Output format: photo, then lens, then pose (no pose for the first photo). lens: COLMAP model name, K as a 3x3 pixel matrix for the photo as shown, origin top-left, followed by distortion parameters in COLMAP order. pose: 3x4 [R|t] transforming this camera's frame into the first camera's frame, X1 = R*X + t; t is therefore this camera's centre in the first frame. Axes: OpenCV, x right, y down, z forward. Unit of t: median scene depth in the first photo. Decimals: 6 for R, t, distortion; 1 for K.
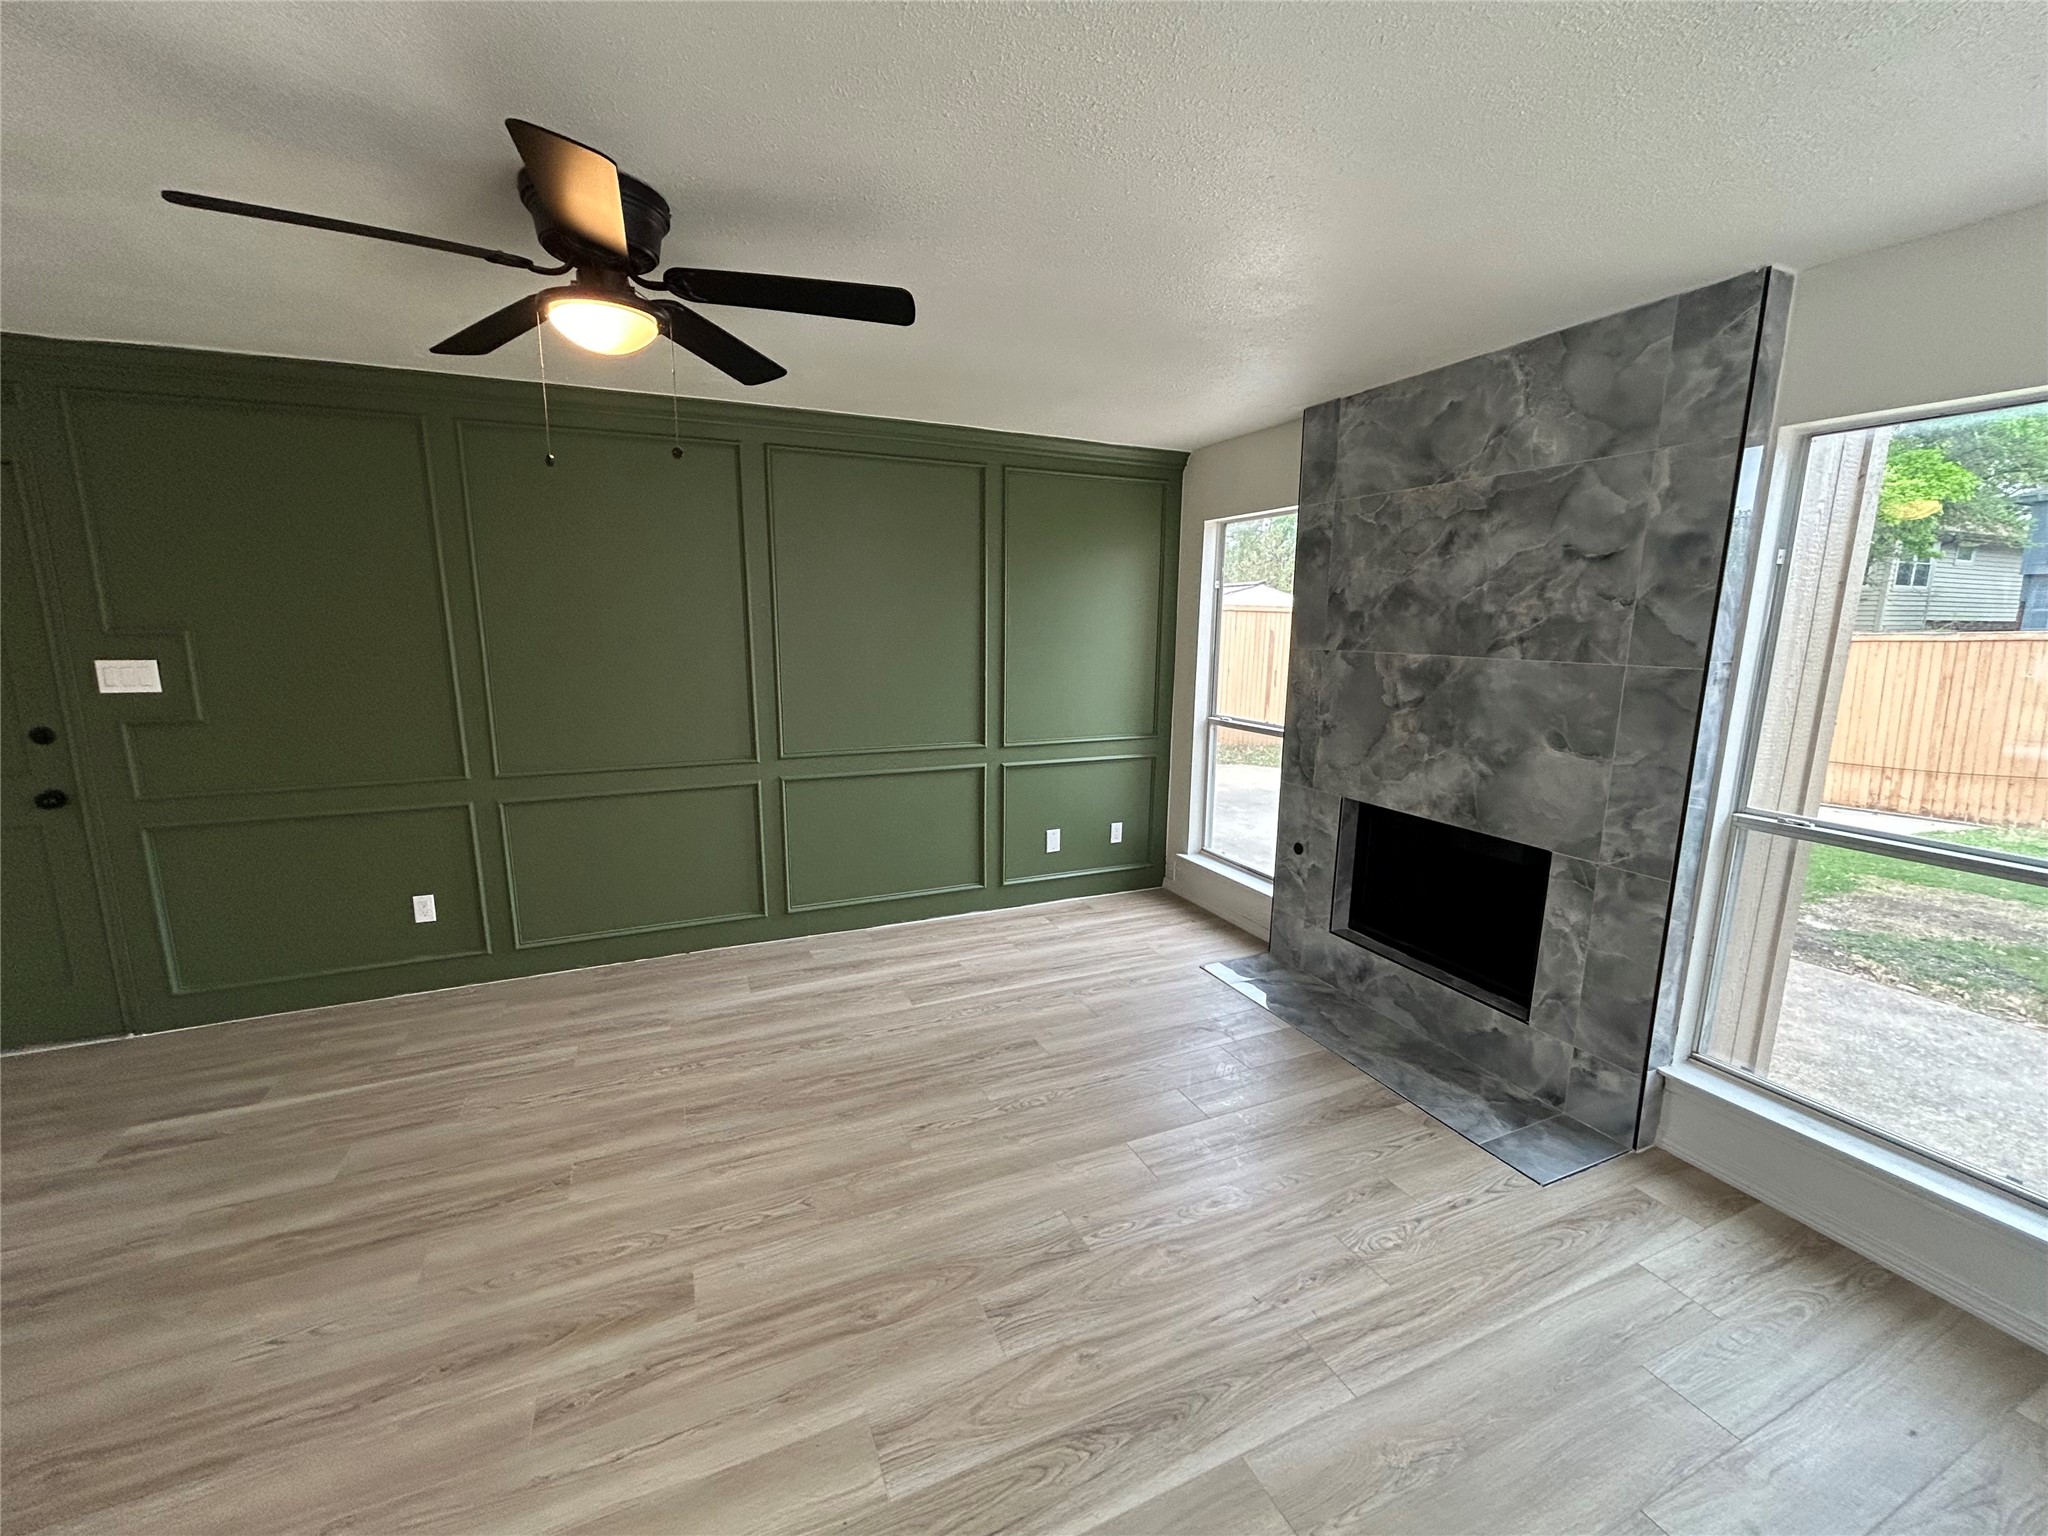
lens RADIAL K [[833.8, 0, 1019.7], [0, 833.8, 766.0], [0, 0, 1]] dist [-0.002537, 0.001469]
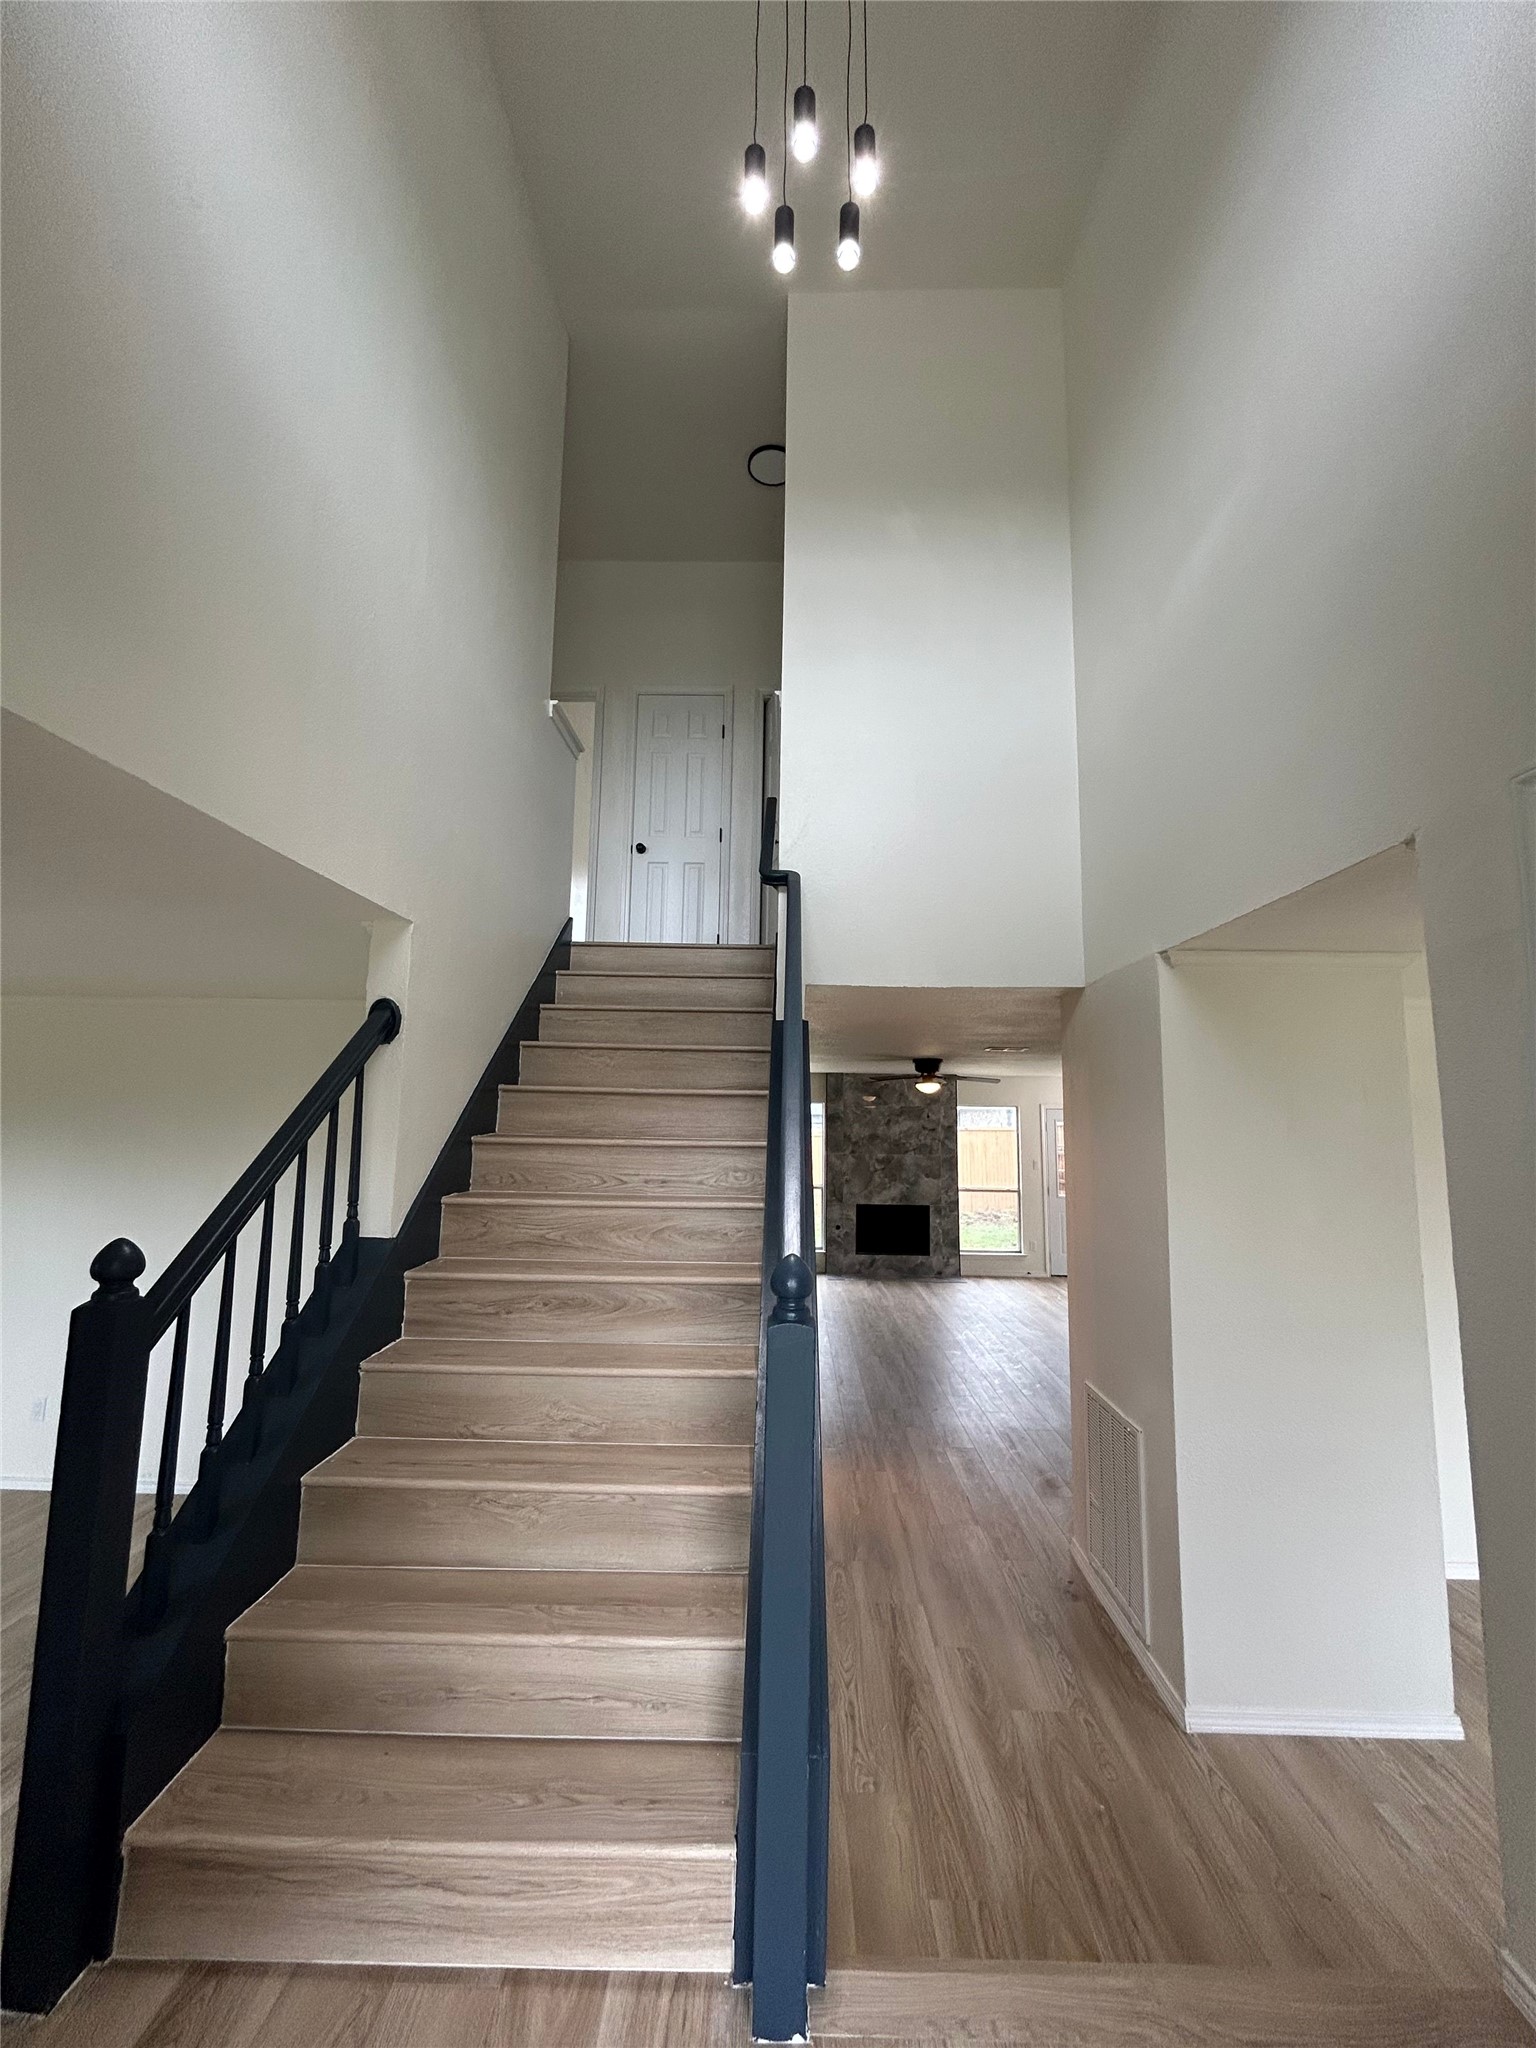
lens RADIAL K [[833.8, 0, 768.5], [0, 833.8, 1024.7], [0, 0, 1]] dist [-0.002537, 0.001469]
pose [[0.419497, 0.102928, 0.901902, -2.920163], [0.149083, 0.972248, -0.180298, -0.111621], [-0.895431, 0.210093, 0.392511, -0.006322]]
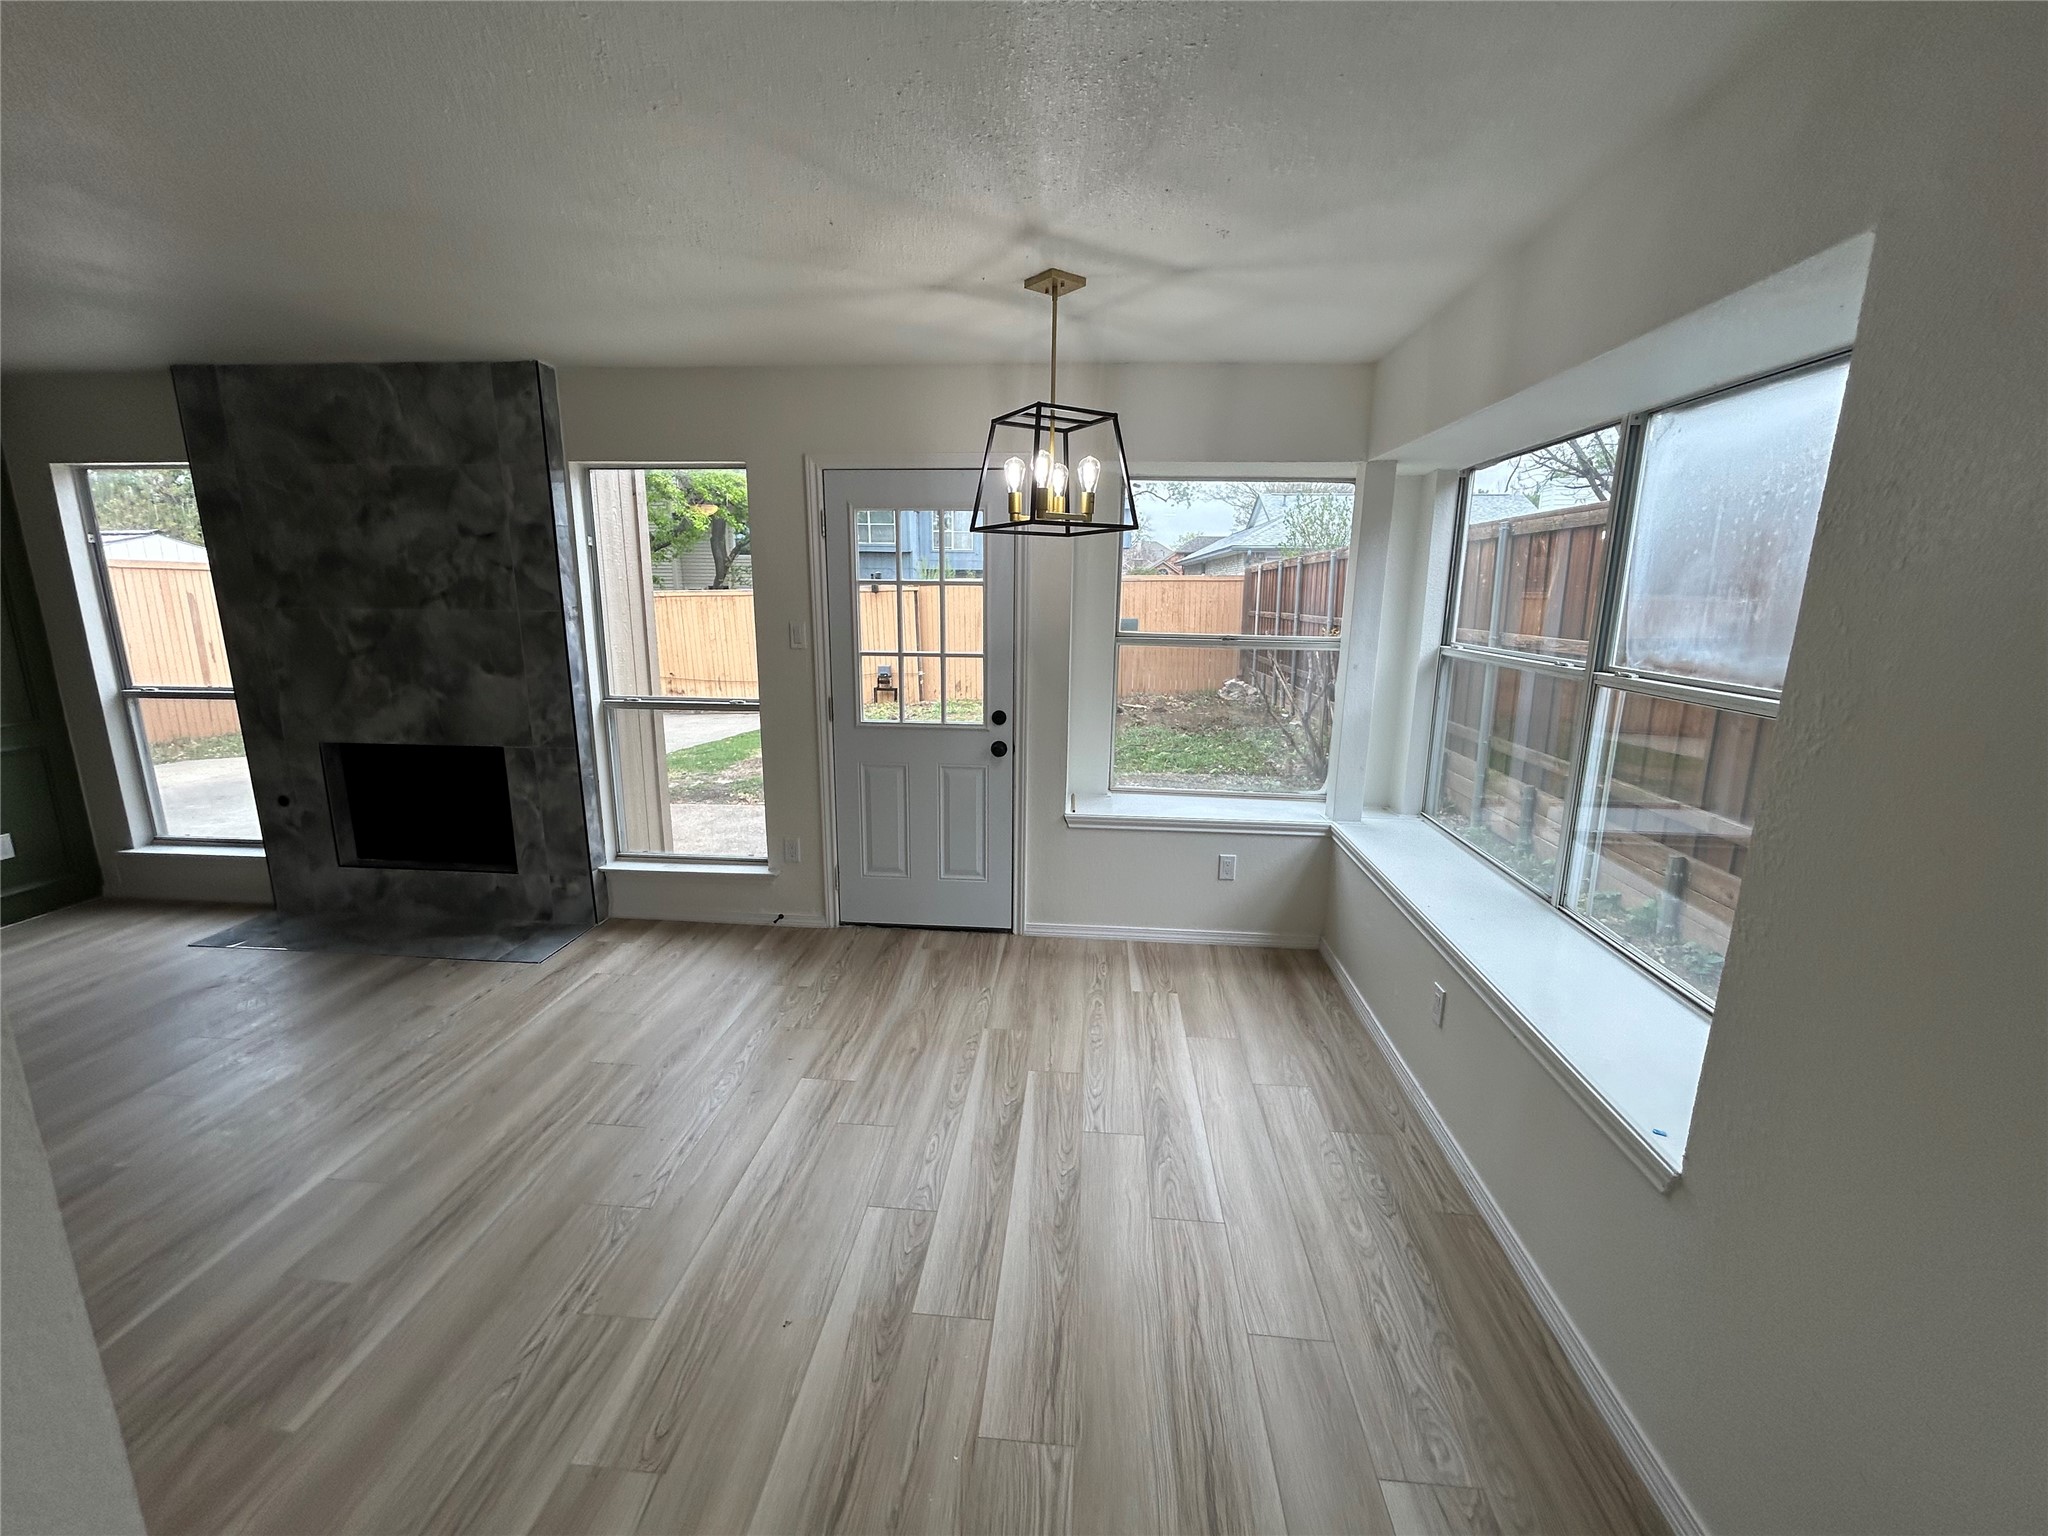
lens RADIAL K [[833.8, 0, 1027.6], [0, 833.8, 767.2], [0, 0, 1]] dist [-0.002537, 0.001469]
pose [[0.481770, -0.190675, 0.855301, -0.128673], [0.150373, 0.979551, 0.133673, 0.074727], [-0.863299, 0.064215, 0.500591, -0.421490]]
